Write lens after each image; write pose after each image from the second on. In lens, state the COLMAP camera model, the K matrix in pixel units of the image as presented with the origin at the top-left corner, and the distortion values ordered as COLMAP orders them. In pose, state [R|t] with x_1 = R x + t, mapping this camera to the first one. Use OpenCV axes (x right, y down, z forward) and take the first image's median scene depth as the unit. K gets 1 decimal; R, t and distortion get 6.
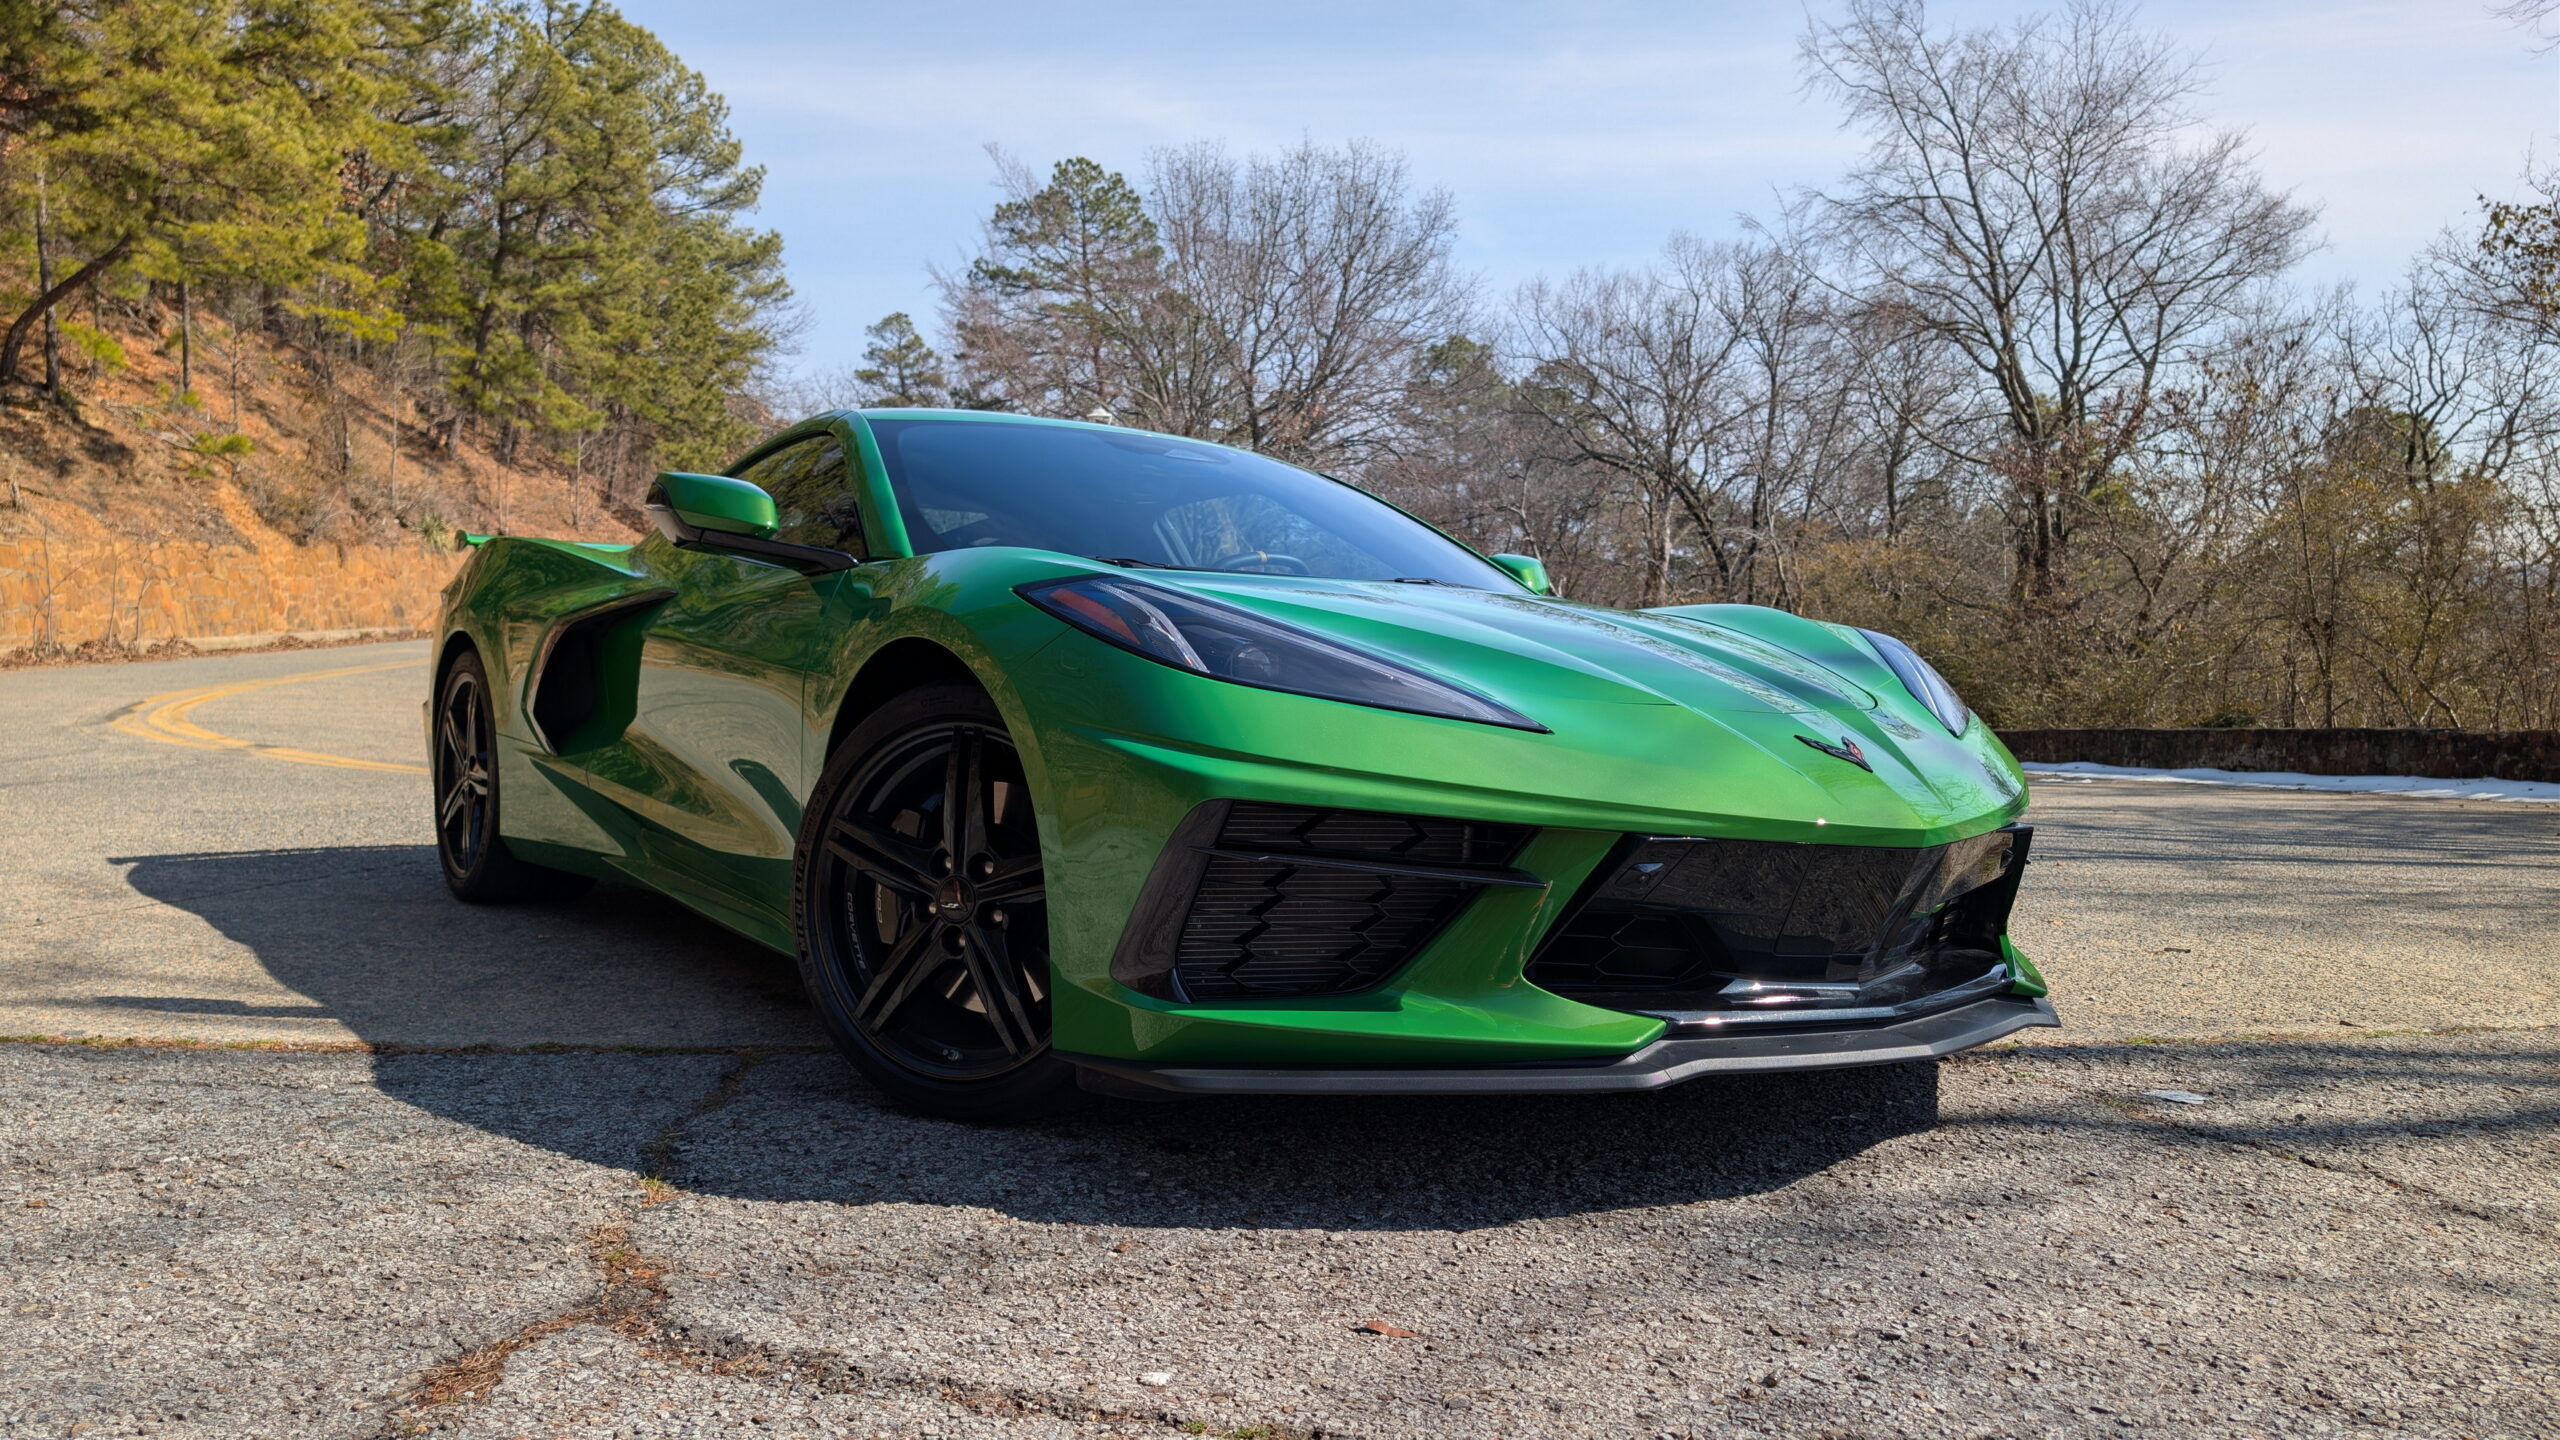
lens RADIAL K [[1816.4, 0, 1265.0], [0, 1816.4, 759.7], [0, 0, 1]] dist [0.023789, -0.015795]
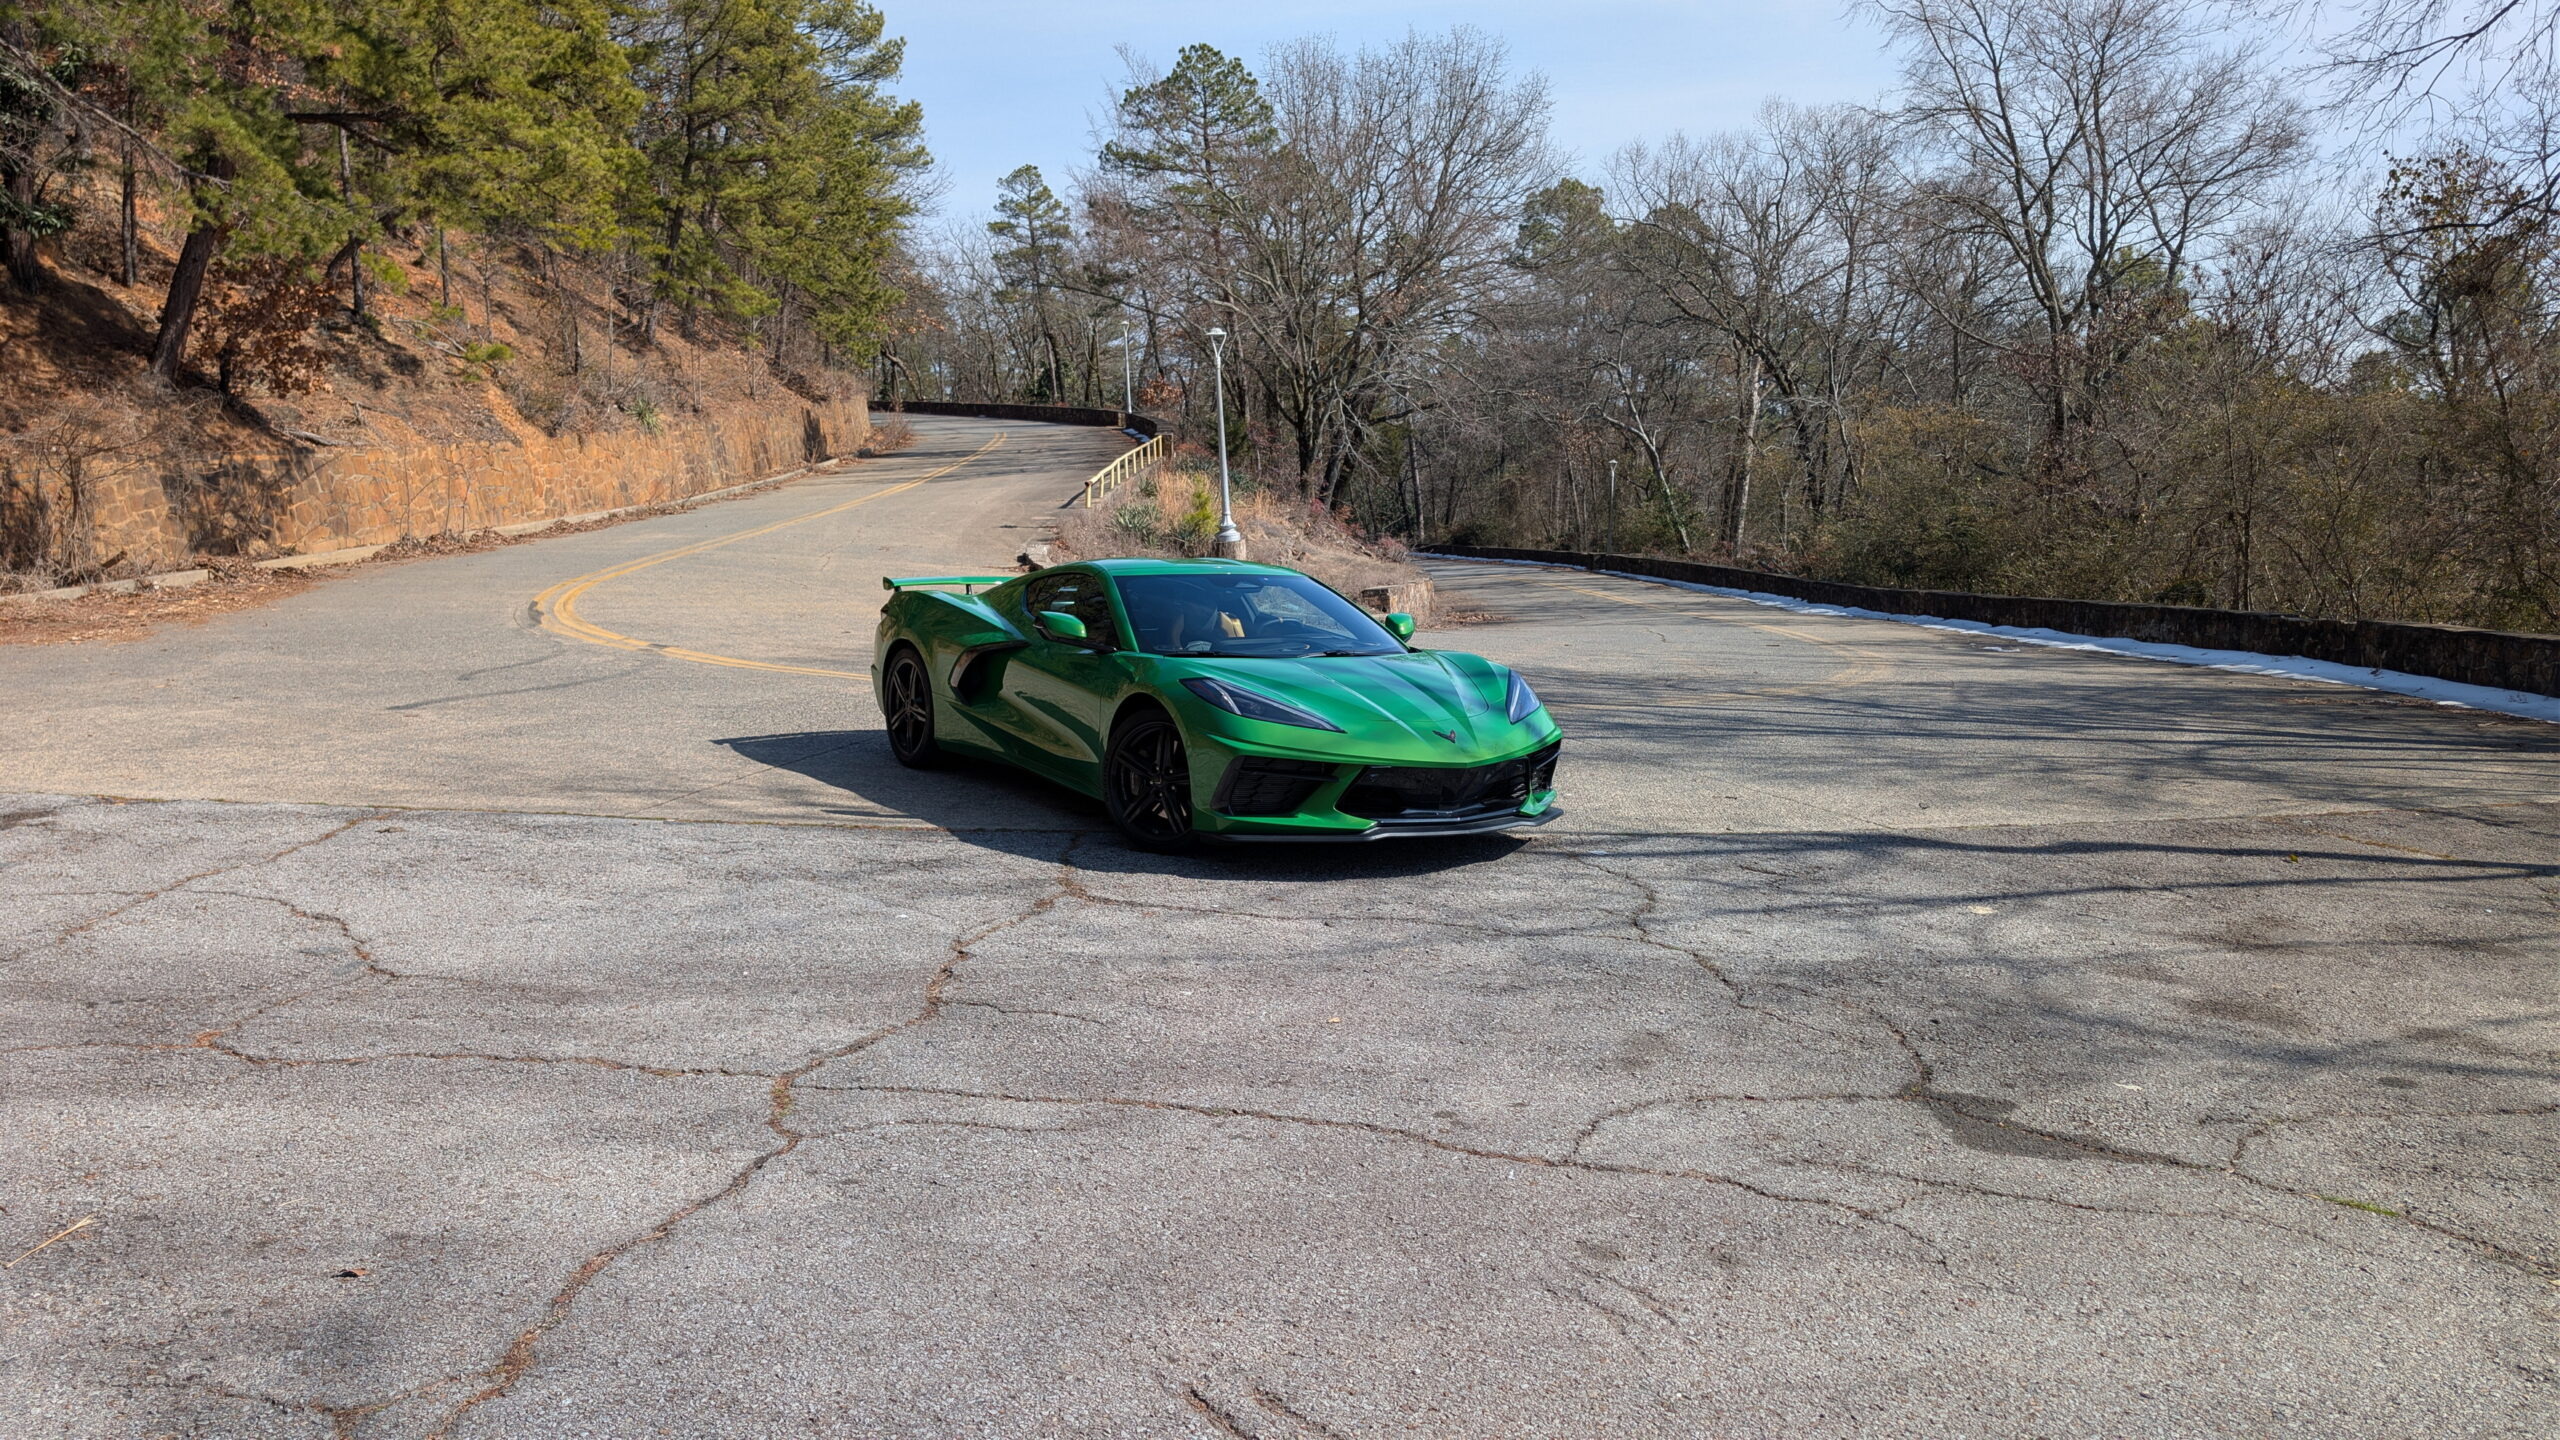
lens RADIAL K [[1878.8, 0, 1277.2], [0, 1878.8, 729.7], [0, 0, 1]] dist [0.044715, -0.001957]
pose [[0.998061, 0.005516, -0.061996, 0.130186], [-0.000476, 0.996712, 0.081024, -0.156261], [0.062239, -0.080837, 0.994782, -1.246701]]
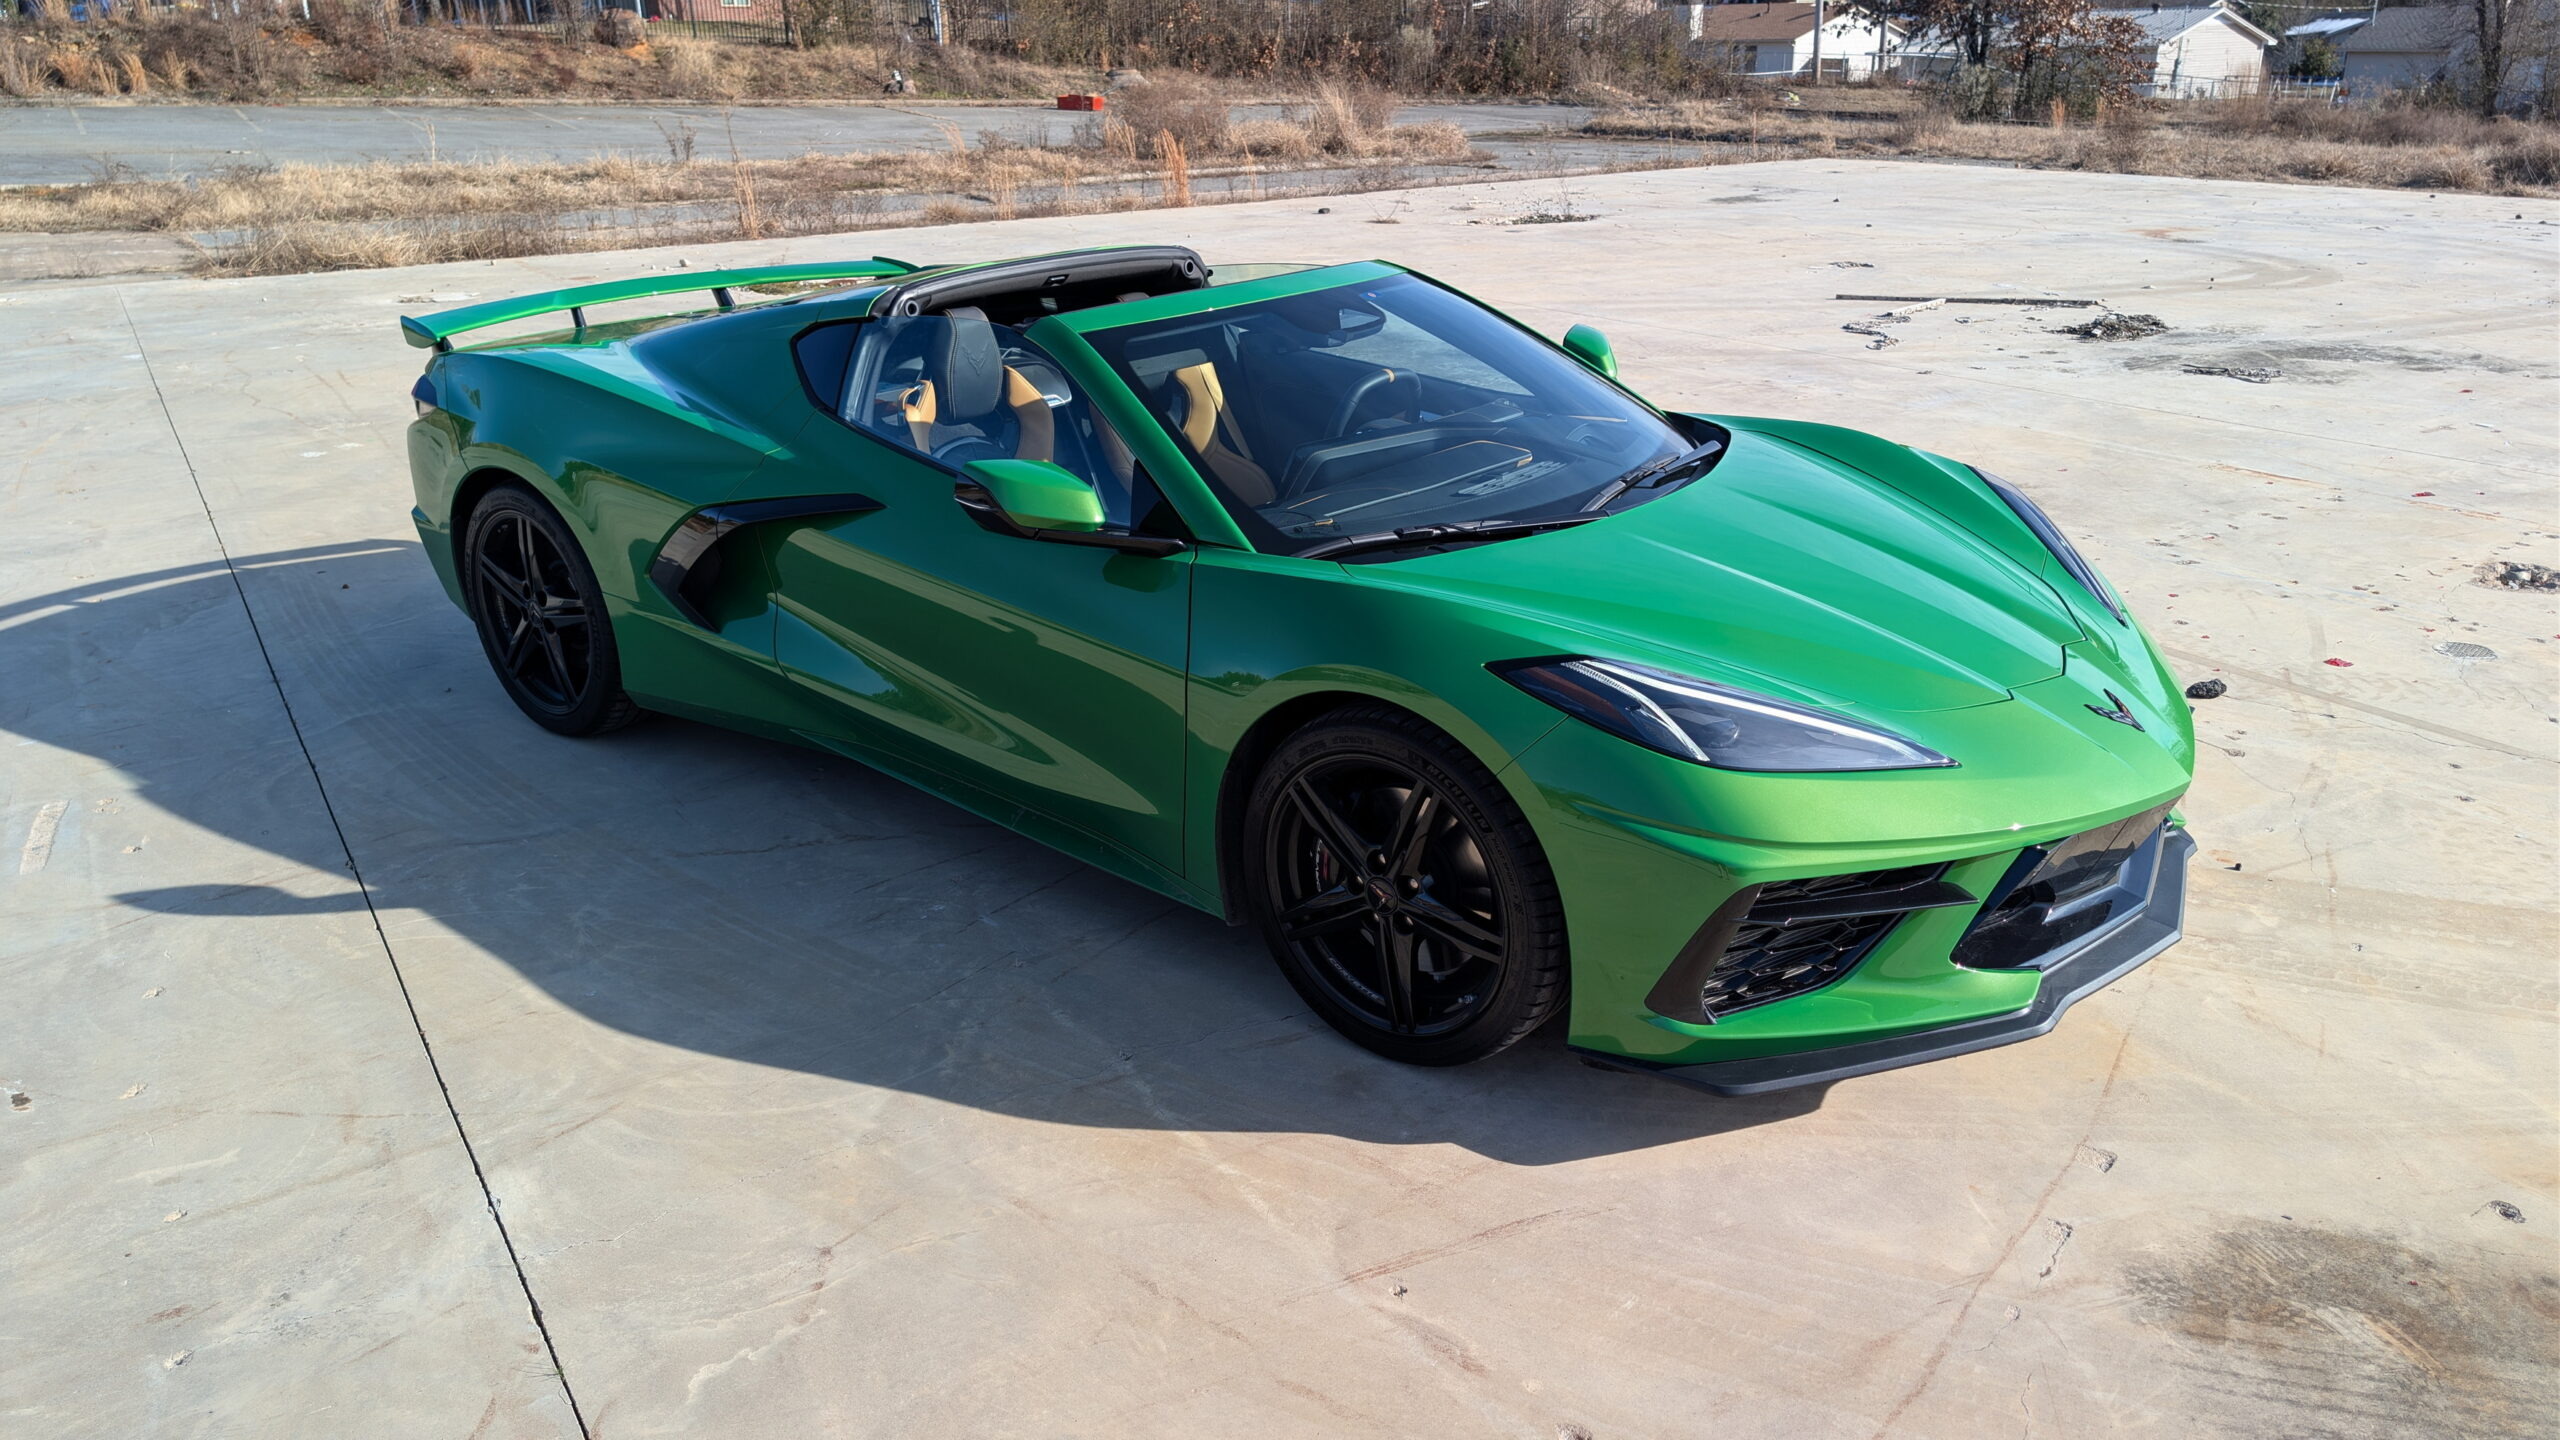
lens RADIAL K [[1816.4, 0, 1256.4], [0, 1816.4, 704.6], [0, 0, 1]] dist [0.023789, -0.015795]
pose [[0.968809, -0.132081, 0.209676, -0.308619], [0.059739, 0.945645, 0.319666, -0.262573], [-0.240501, -0.297169, 0.924040, -0.018900]]
